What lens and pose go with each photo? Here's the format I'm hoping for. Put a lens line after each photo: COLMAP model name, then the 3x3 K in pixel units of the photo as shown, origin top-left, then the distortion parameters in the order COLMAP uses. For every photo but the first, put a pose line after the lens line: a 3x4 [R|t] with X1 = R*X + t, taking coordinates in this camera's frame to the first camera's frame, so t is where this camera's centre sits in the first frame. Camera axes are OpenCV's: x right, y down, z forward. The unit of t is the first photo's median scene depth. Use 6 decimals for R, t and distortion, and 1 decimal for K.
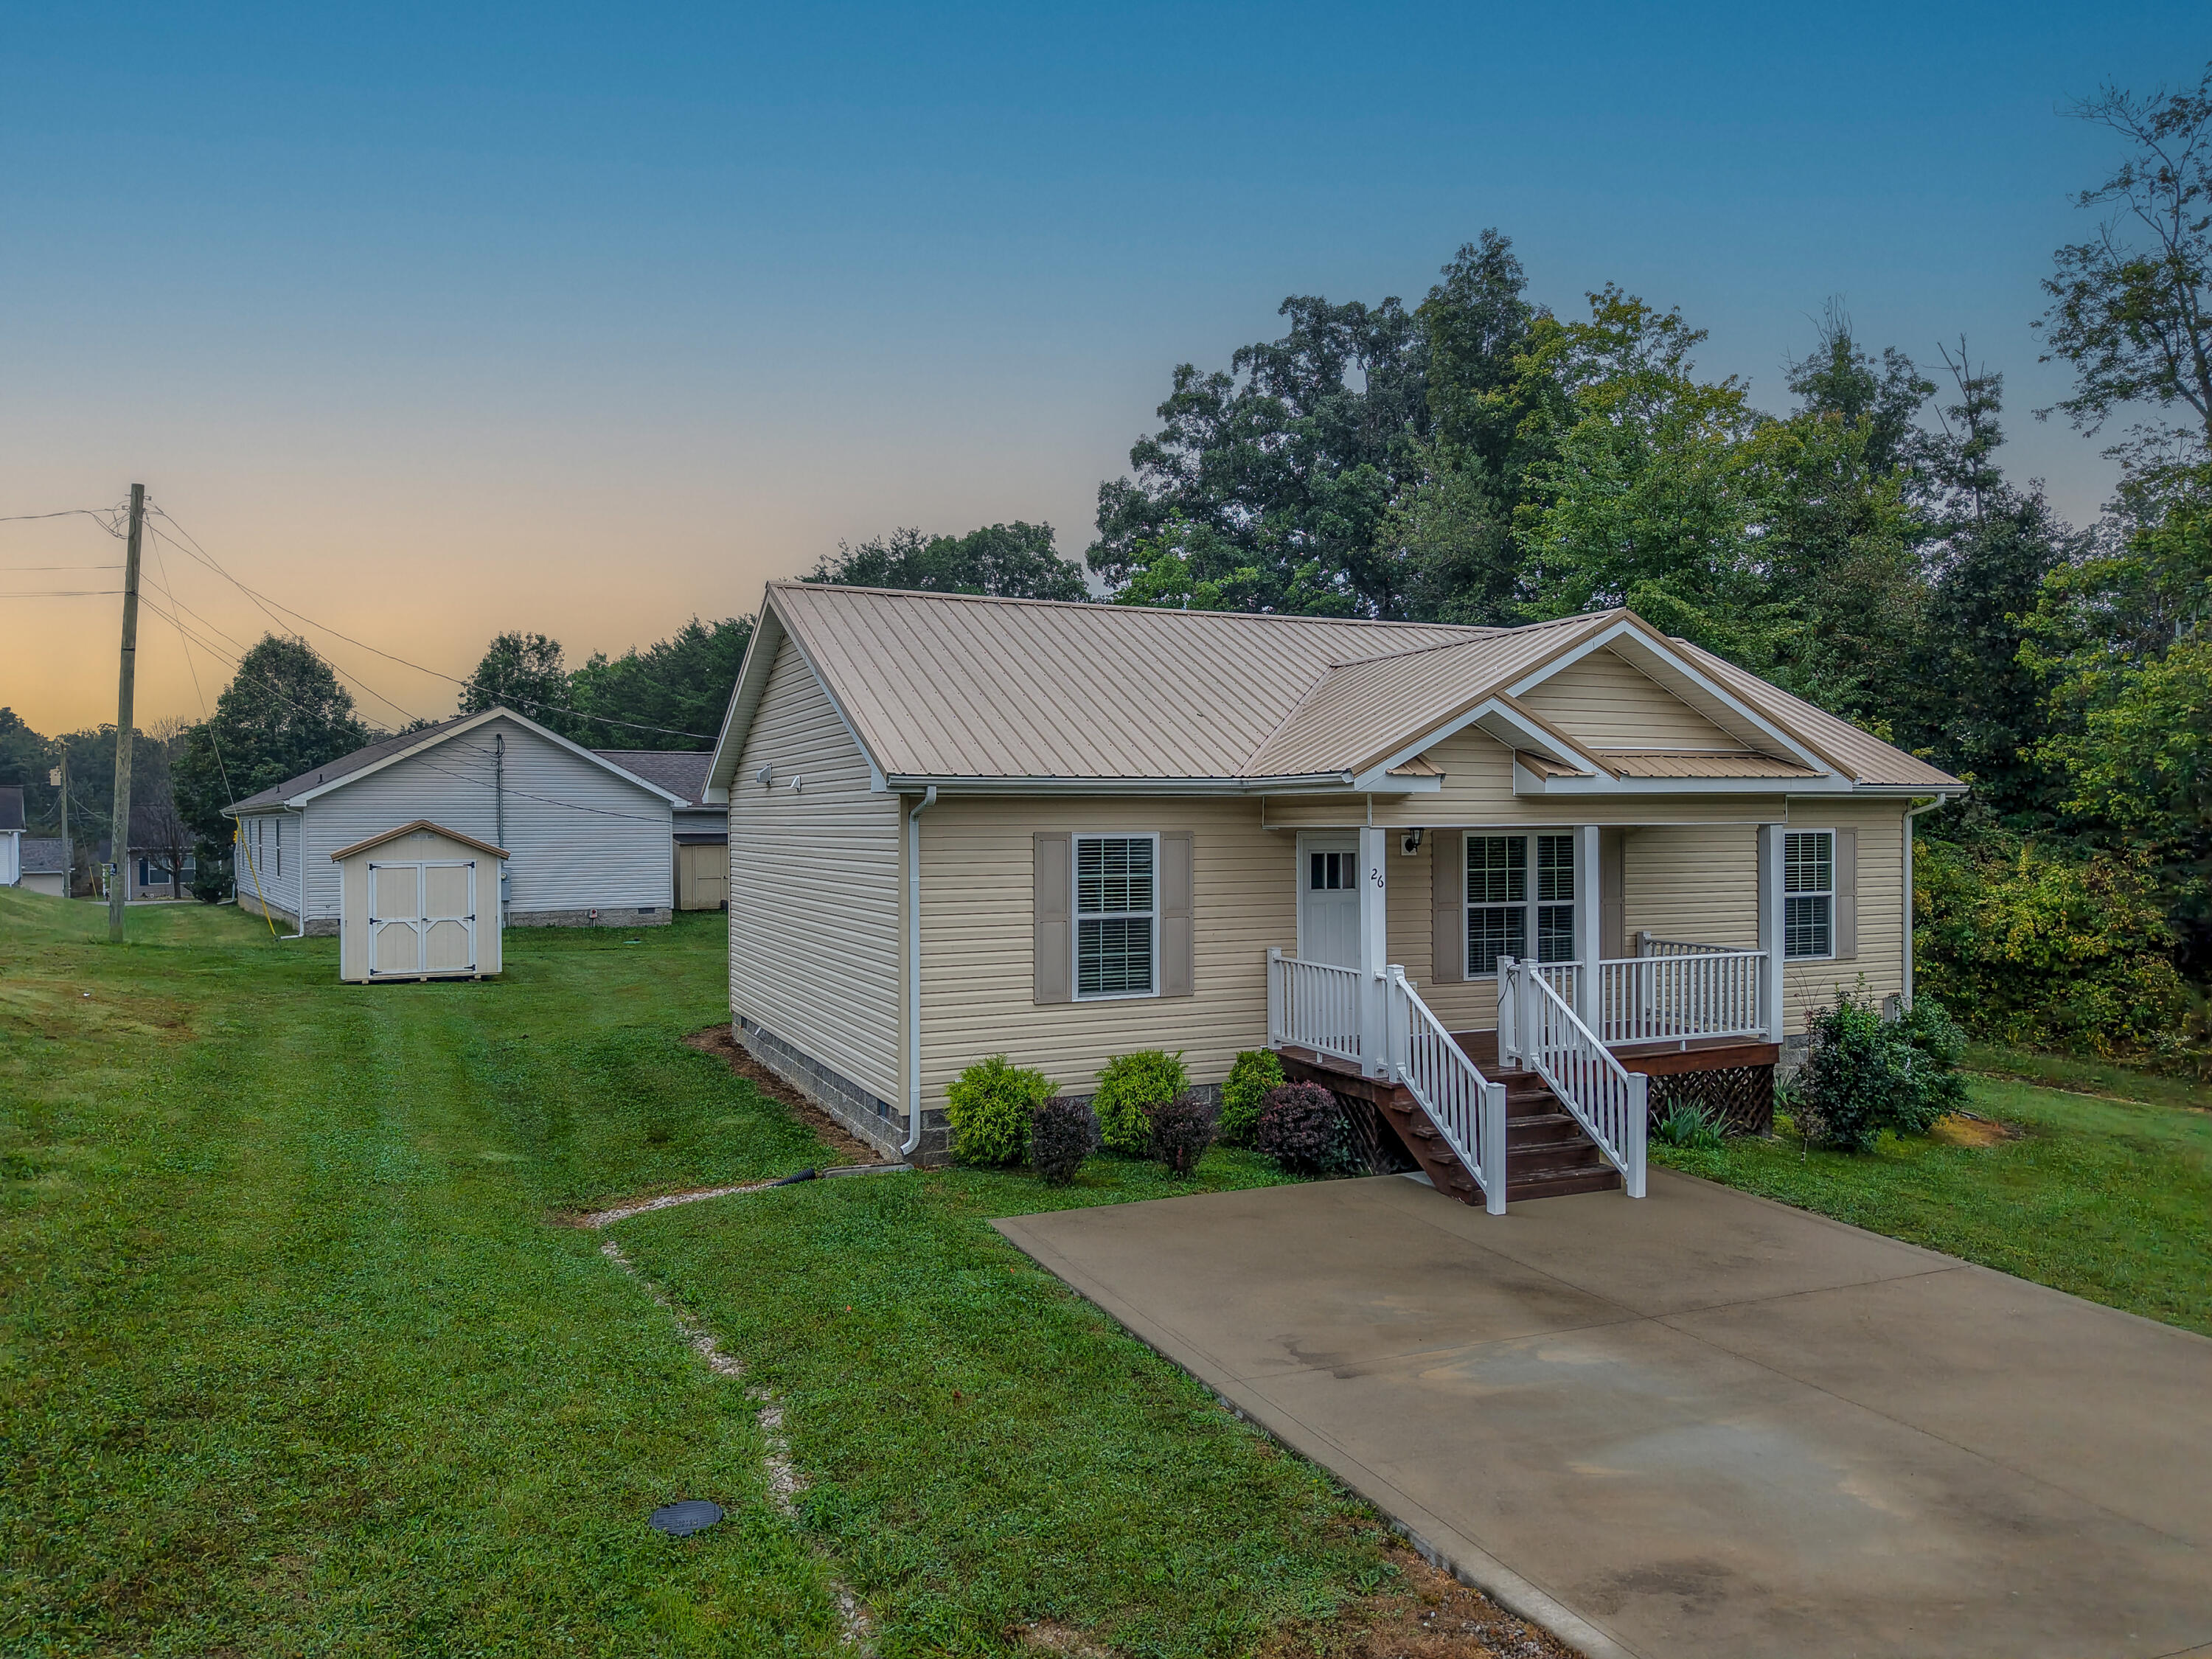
lens RADIAL K [[1488.0, 0, 1111.3], [0, 1488.0, 829.9], [0, 0, 1]] dist [0.028674, -0.027035]
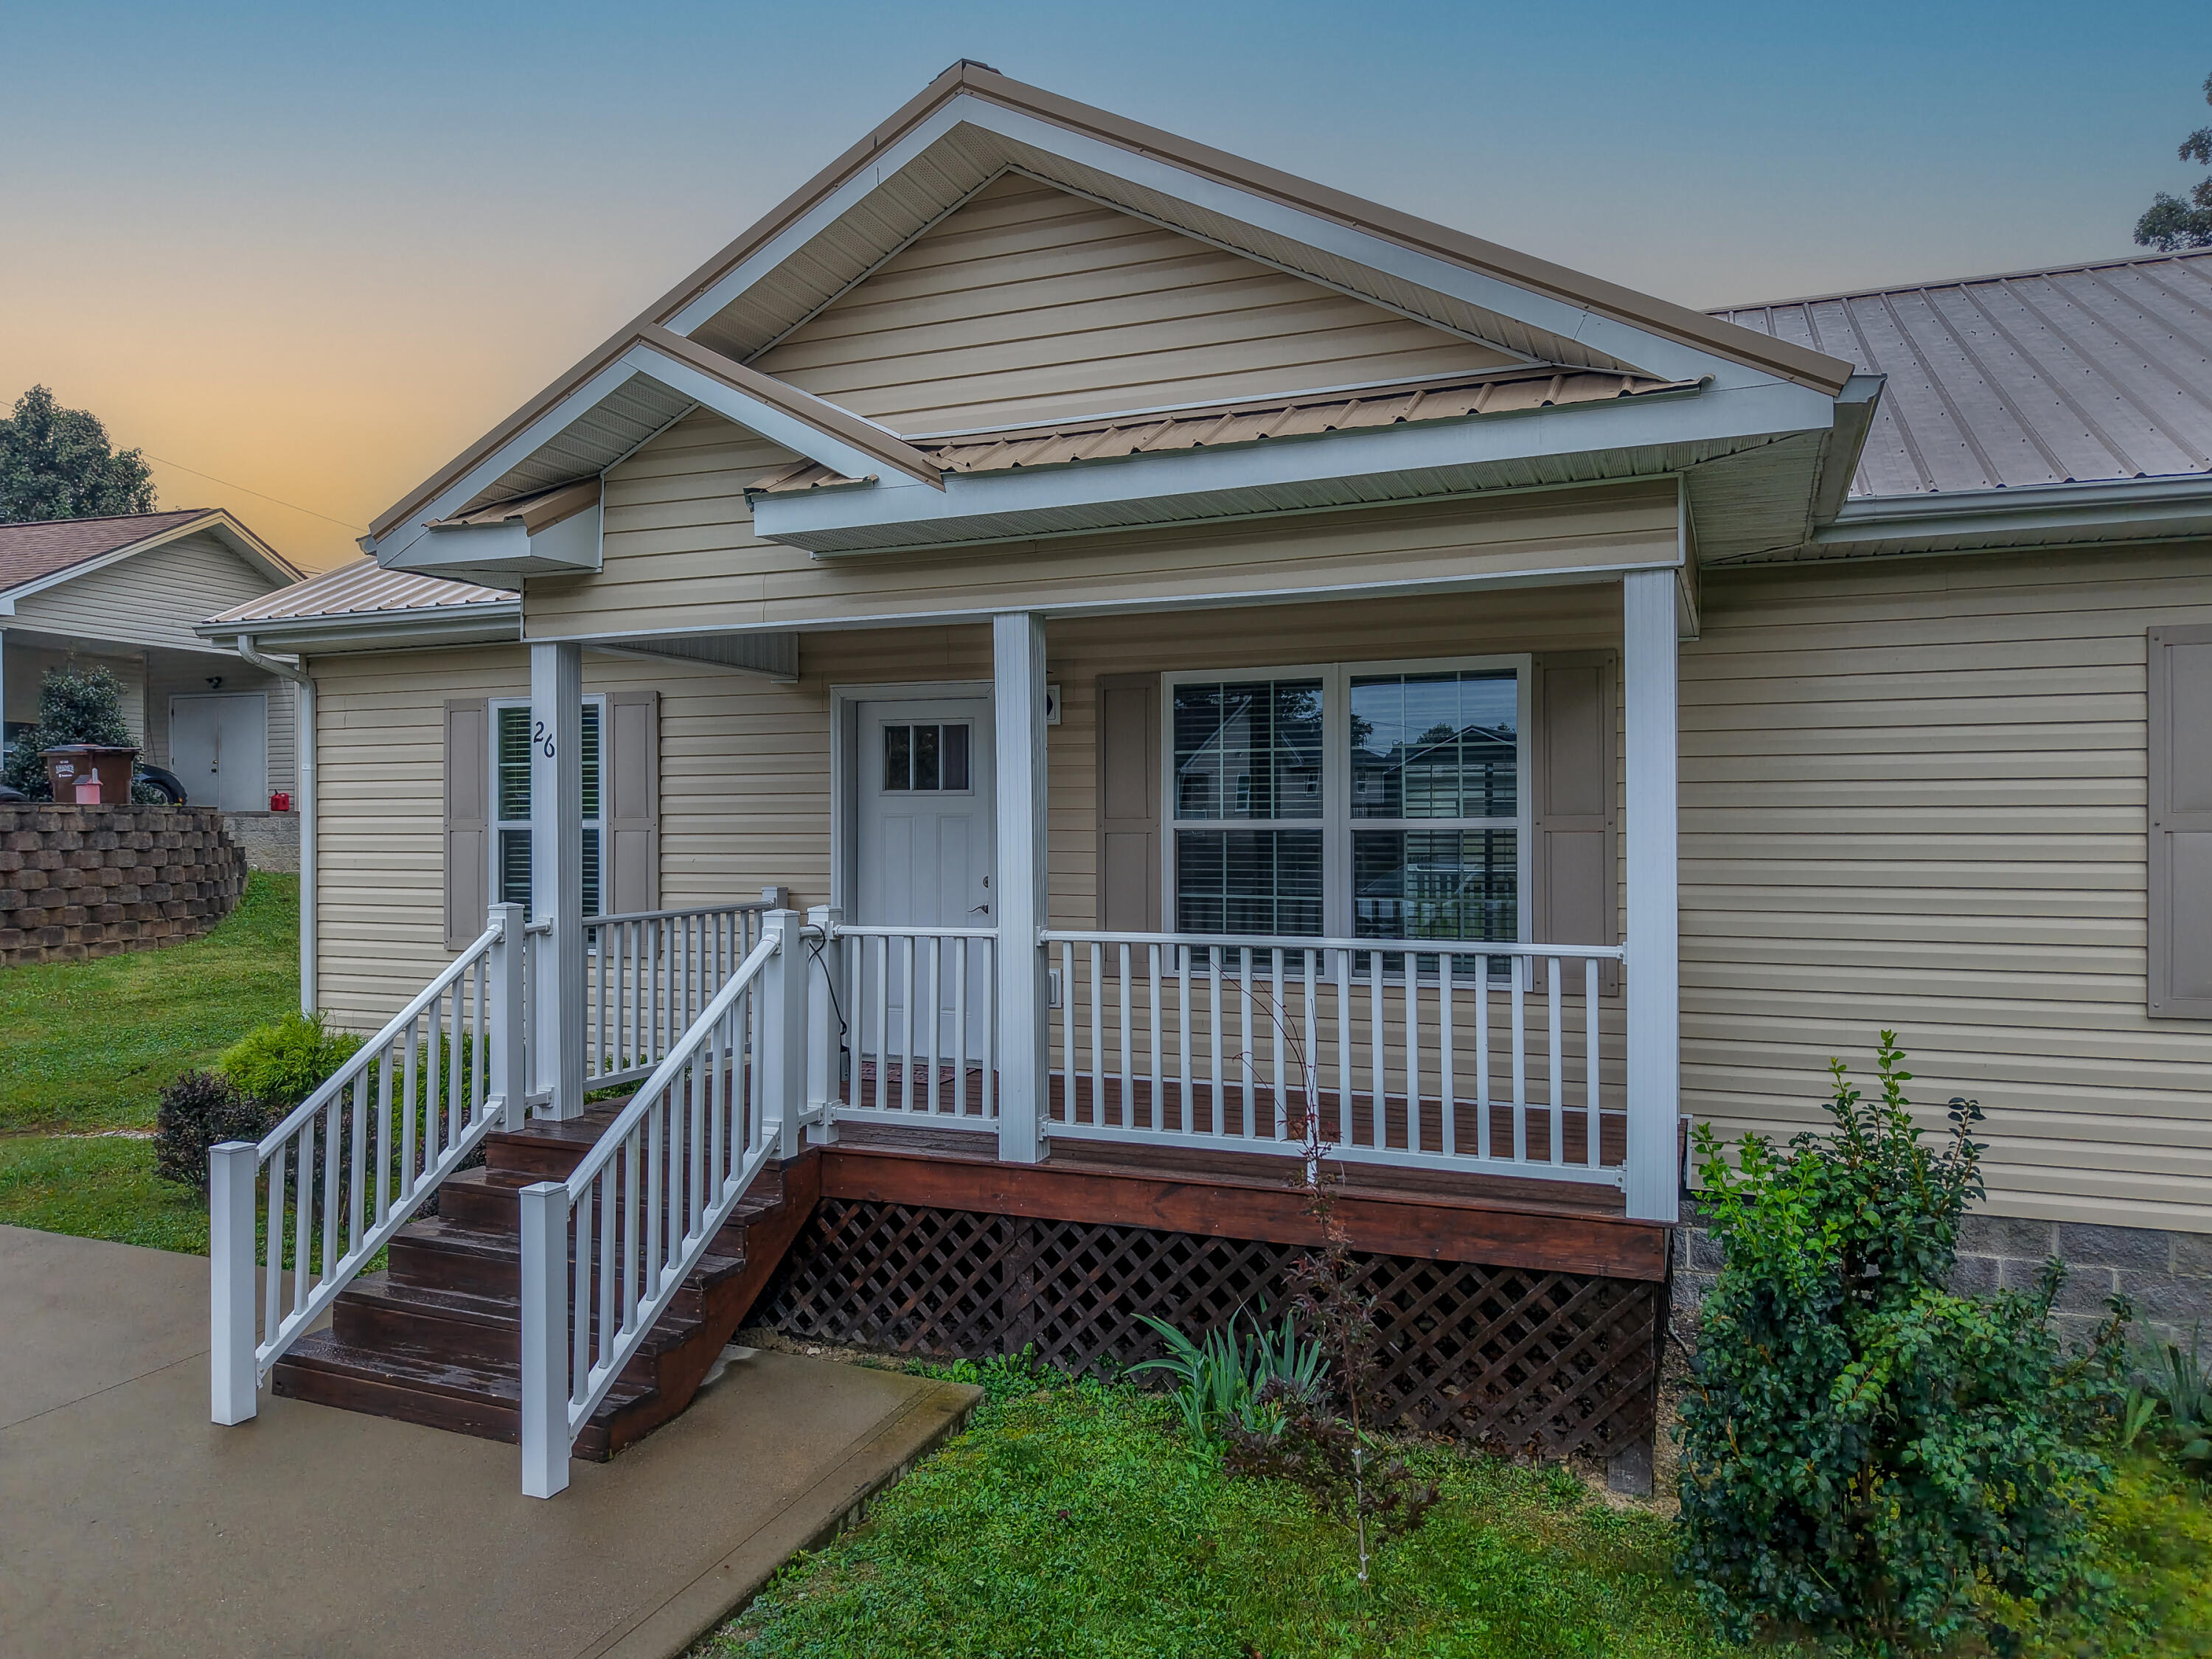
lens RADIAL K [[1496.9, 0, 1106.0], [0, 1496.9, 829.5], [0, 0, 1]] dist [0.007281, -0.000840]
pose [[0.686822, 0.003680, -0.726816, 0.546578], [-0.005233, 0.999986, 0.000118, 0.049530], [0.726806, 0.003723, 0.686832, 0.610665]]
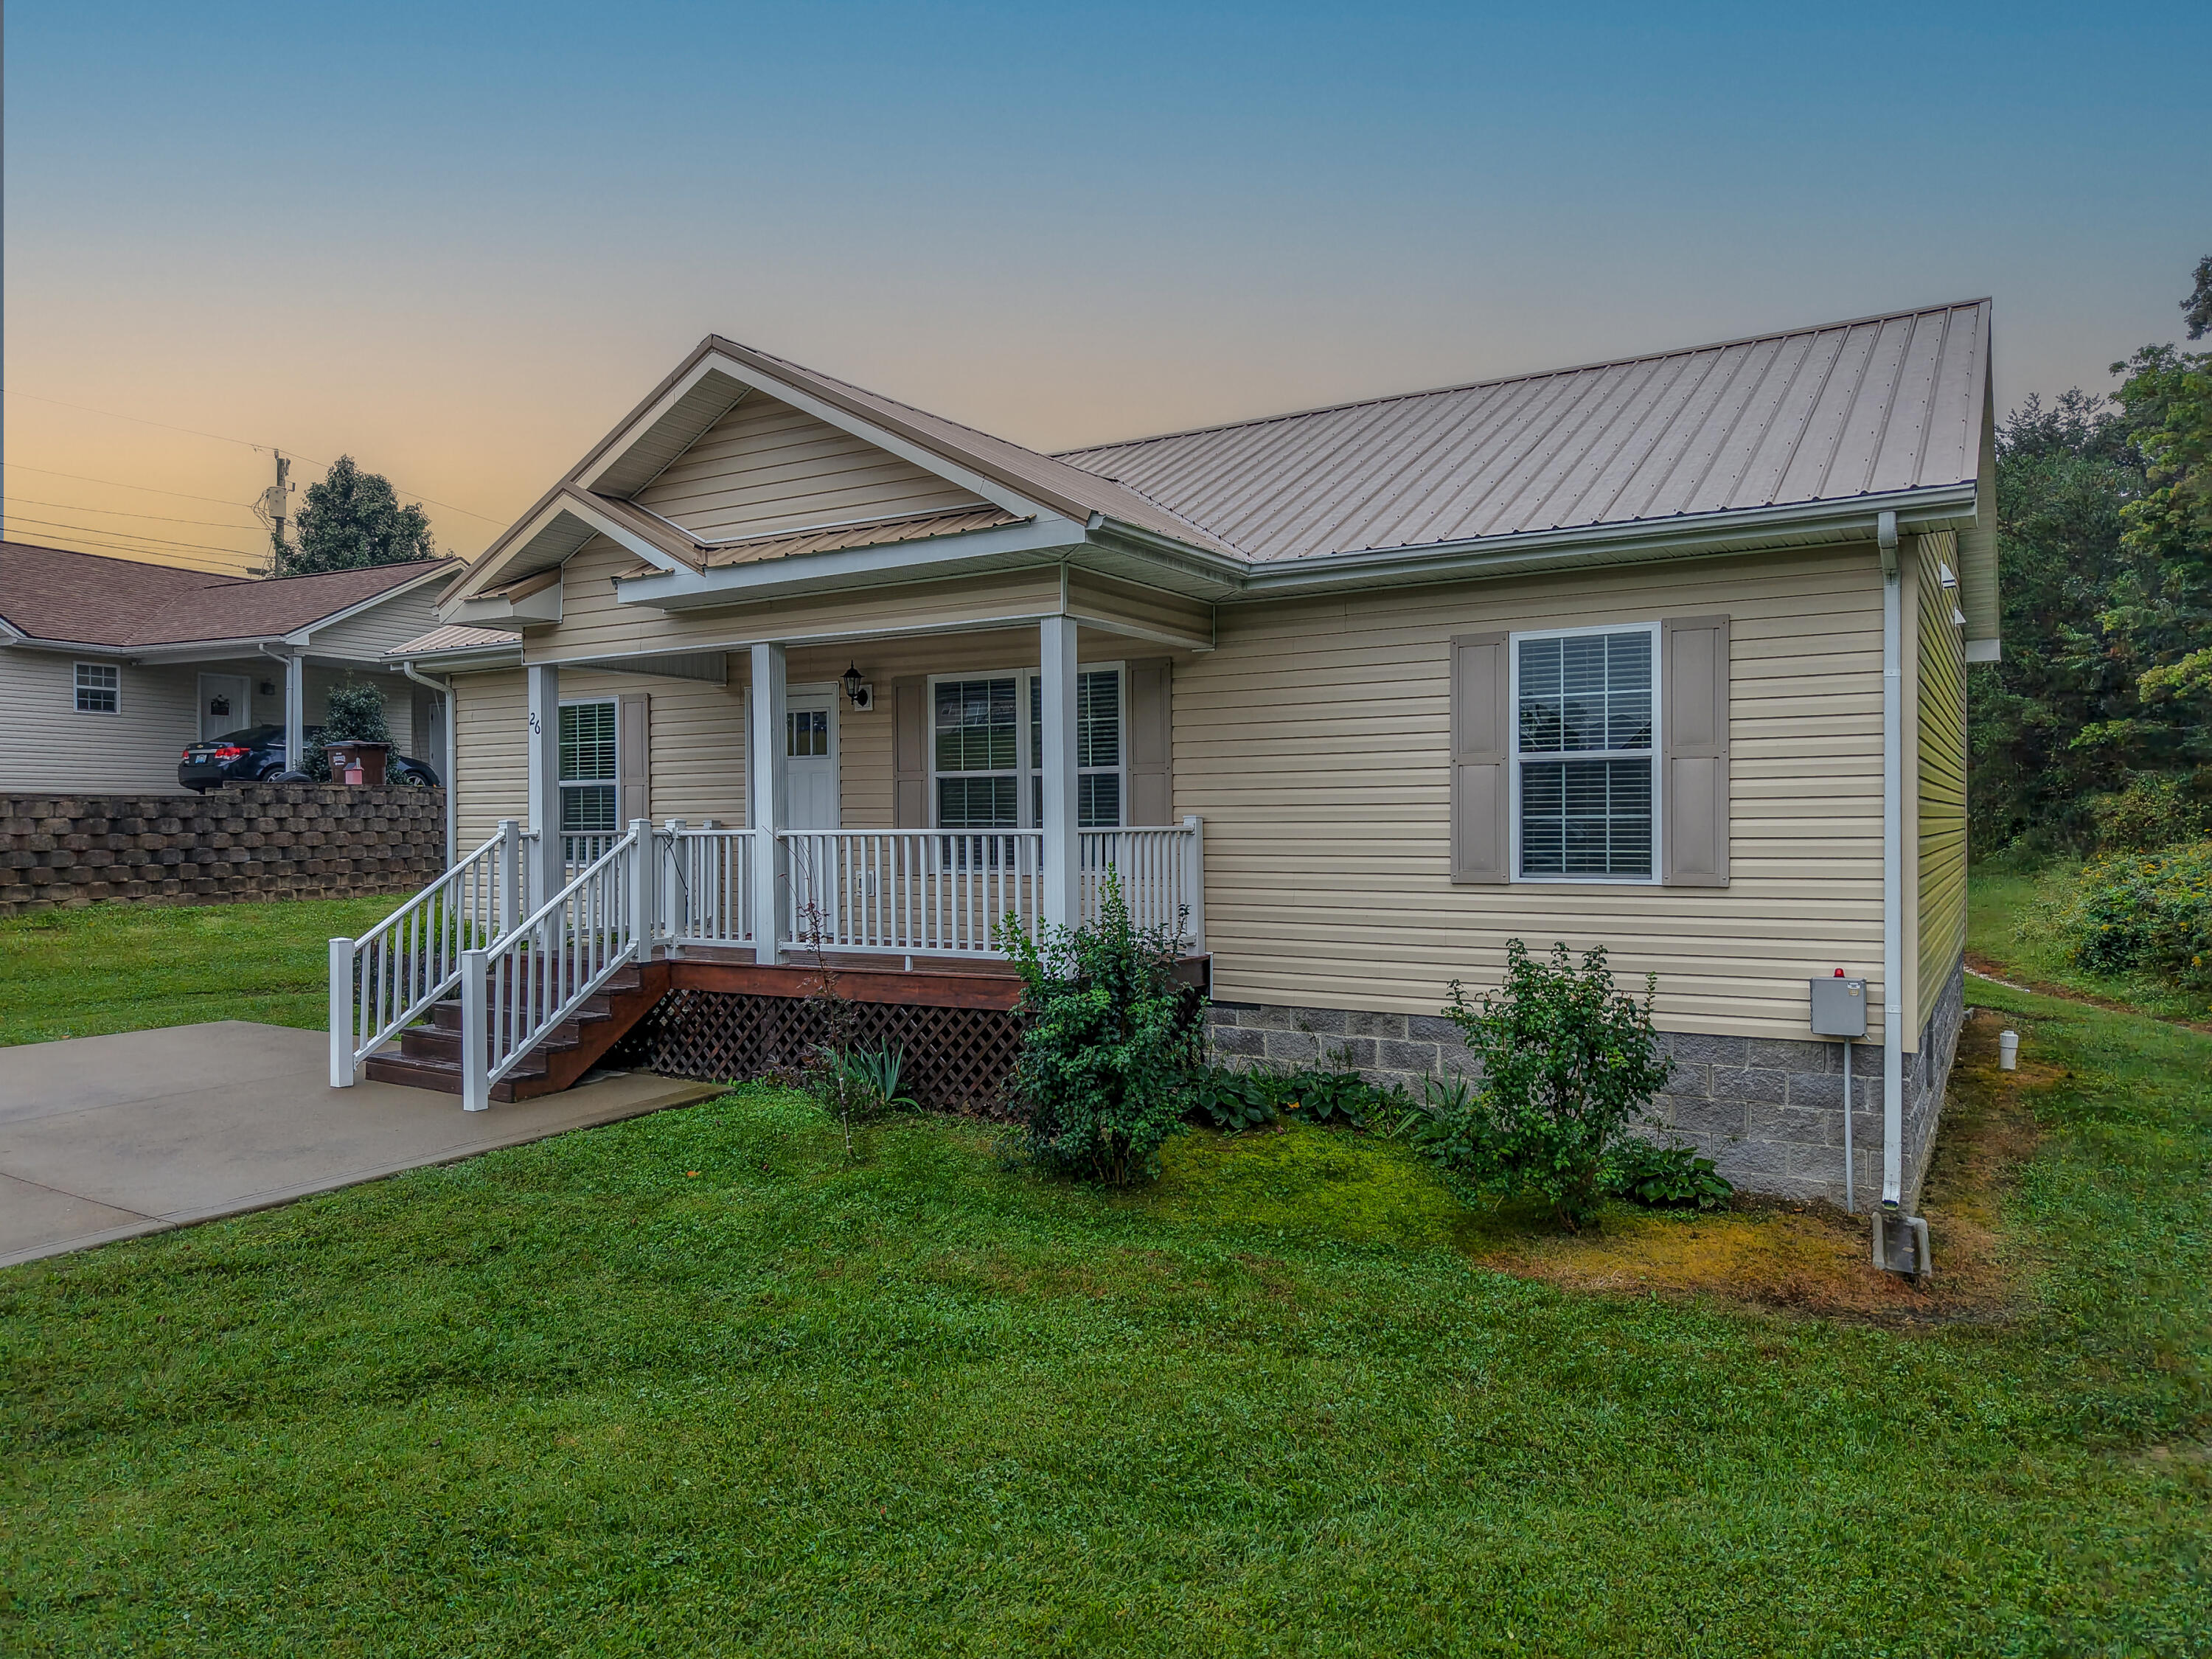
lens RADIAL K [[1488.0, 0, 1111.3], [0, 1488.0, 829.9], [0, 0, 1]] dist [0.028674, -0.027035]
pose [[0.558983, 0.003706, -0.829171, 0.859732], [-0.001143, 0.999993, 0.003699, 0.071790], [0.829178, -0.001120, 0.558983, 0.617056]]
